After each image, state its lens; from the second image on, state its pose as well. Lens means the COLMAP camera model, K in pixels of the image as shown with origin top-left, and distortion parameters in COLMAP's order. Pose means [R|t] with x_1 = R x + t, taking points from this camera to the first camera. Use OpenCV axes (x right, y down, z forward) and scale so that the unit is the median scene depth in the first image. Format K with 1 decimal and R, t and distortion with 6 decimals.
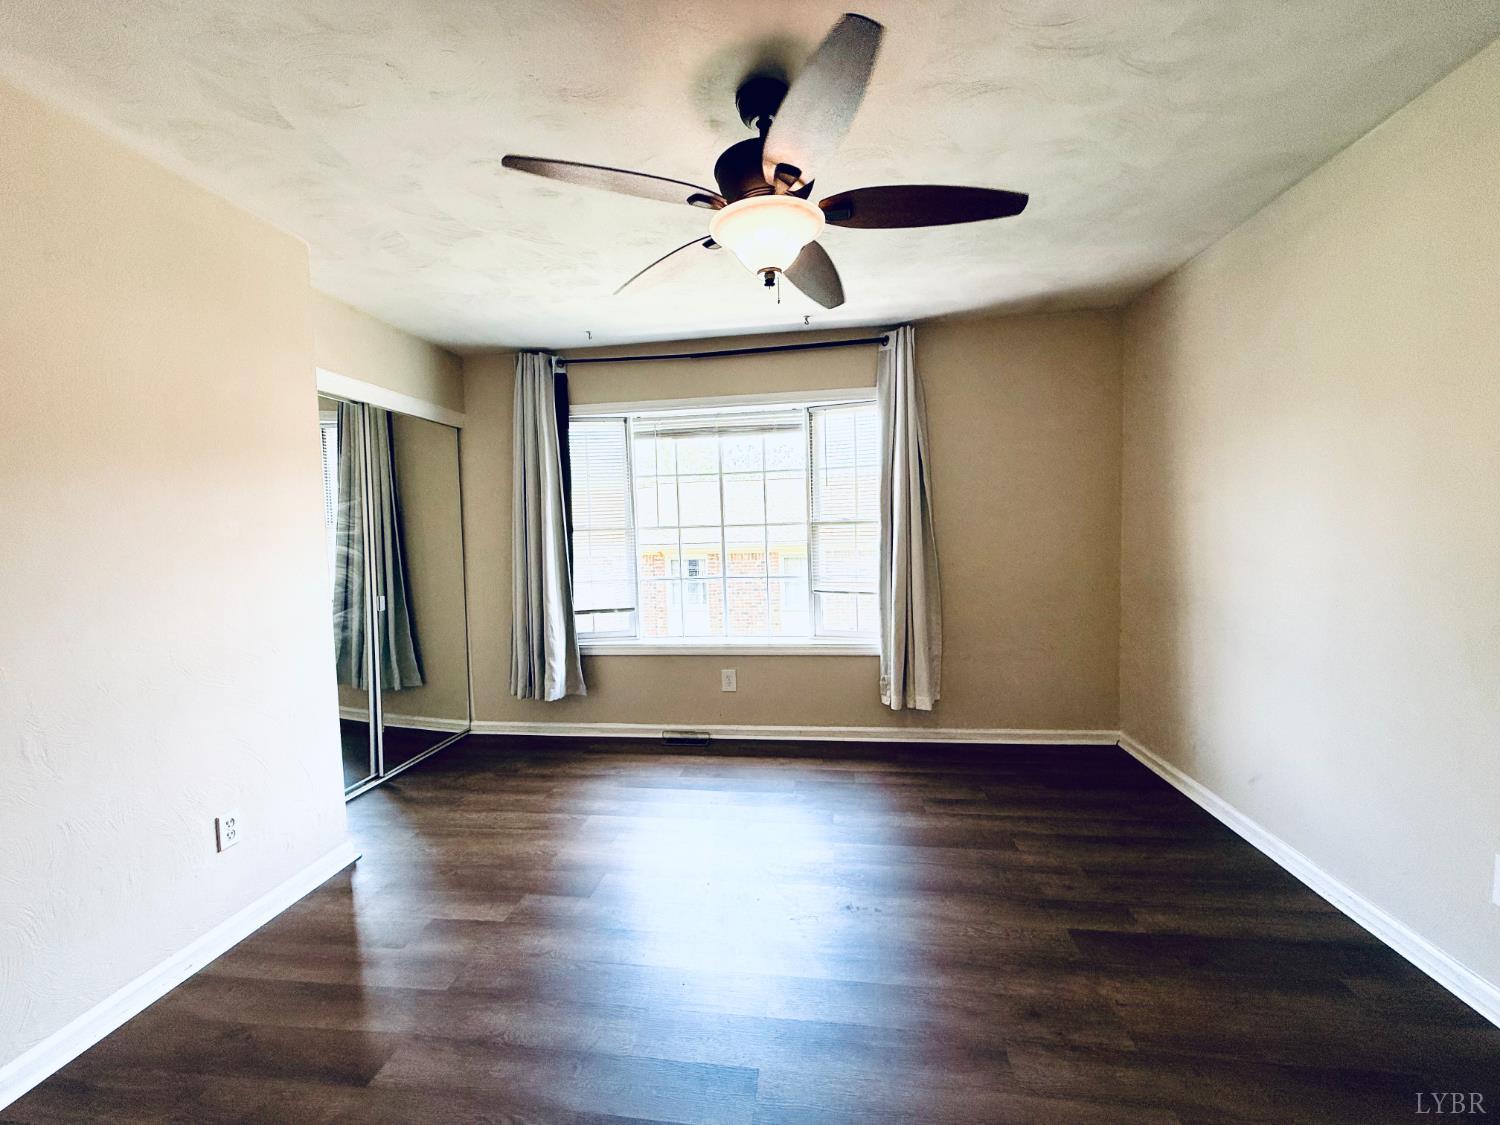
lens RADIAL K [[608.0, 0, 752.3], [0, 608.0, 558.3], [0, 0, 1]] dist [0.003279, 0.001677]
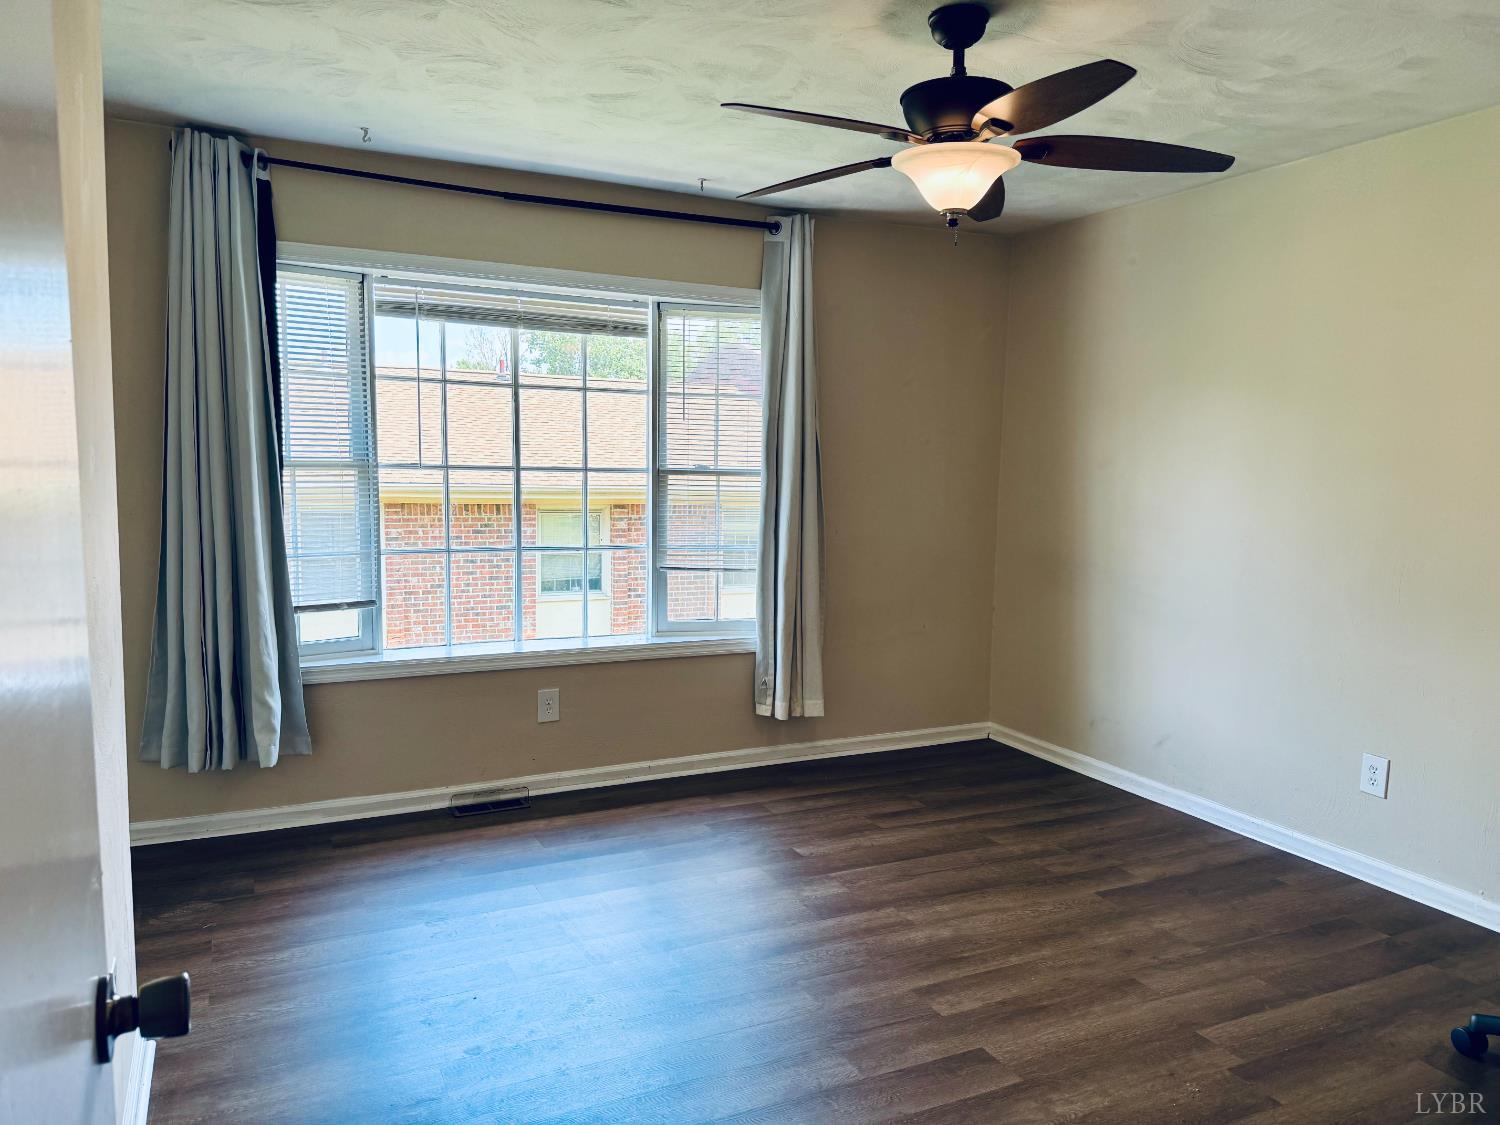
lens RADIAL K [[1075.6, 0, 766.3], [0, 1075.6, 562.1], [0, 0, 1]] dist [0.054683, -0.028378]
pose [[0.827870, -0.010926, 0.560813, -0.508260], [-0.016288, 0.998920, 0.043506, -0.009178], [-0.560683, -0.045151, 0.826799, -0.092207]]
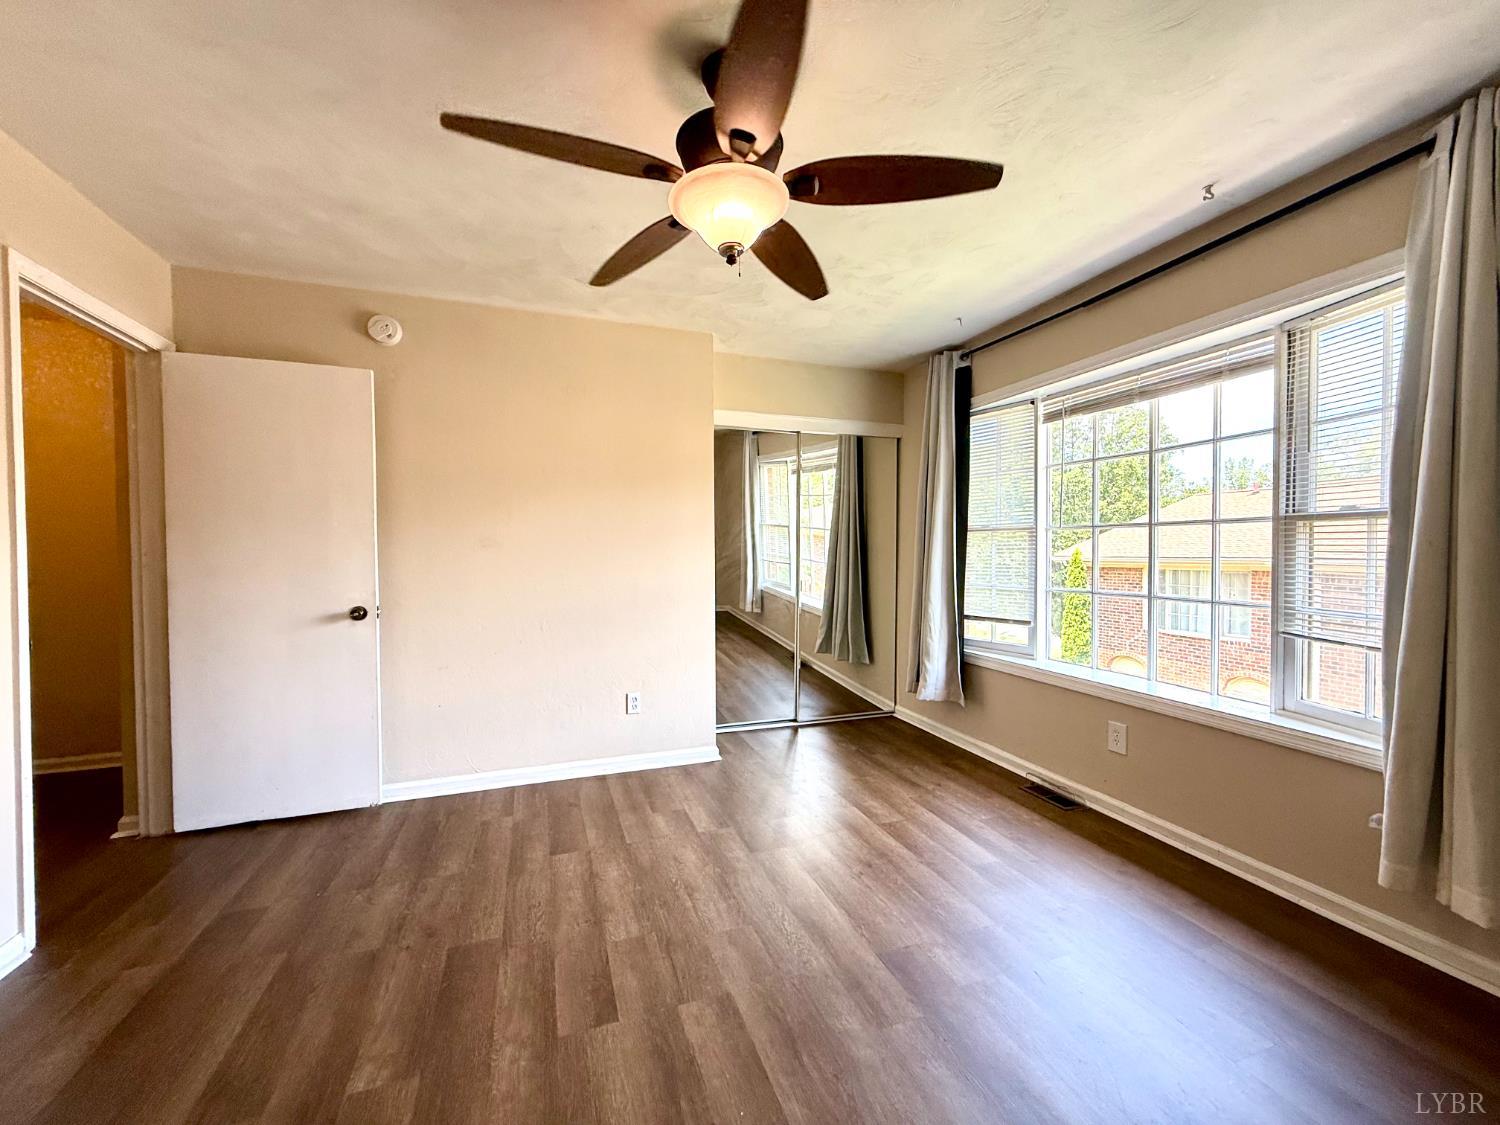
lens RADIAL K [[608.0, 0, 745.7], [0, 608.0, 562.2], [0, 0, 1]] dist [0.003279, 0.001677]
pose [[0.444811, 0.048136, -0.894330, 0.416450], [-0.055009, 0.998138, 0.026364, -0.002328], [0.893933, 0.037469, 0.446631, 0.280262]]
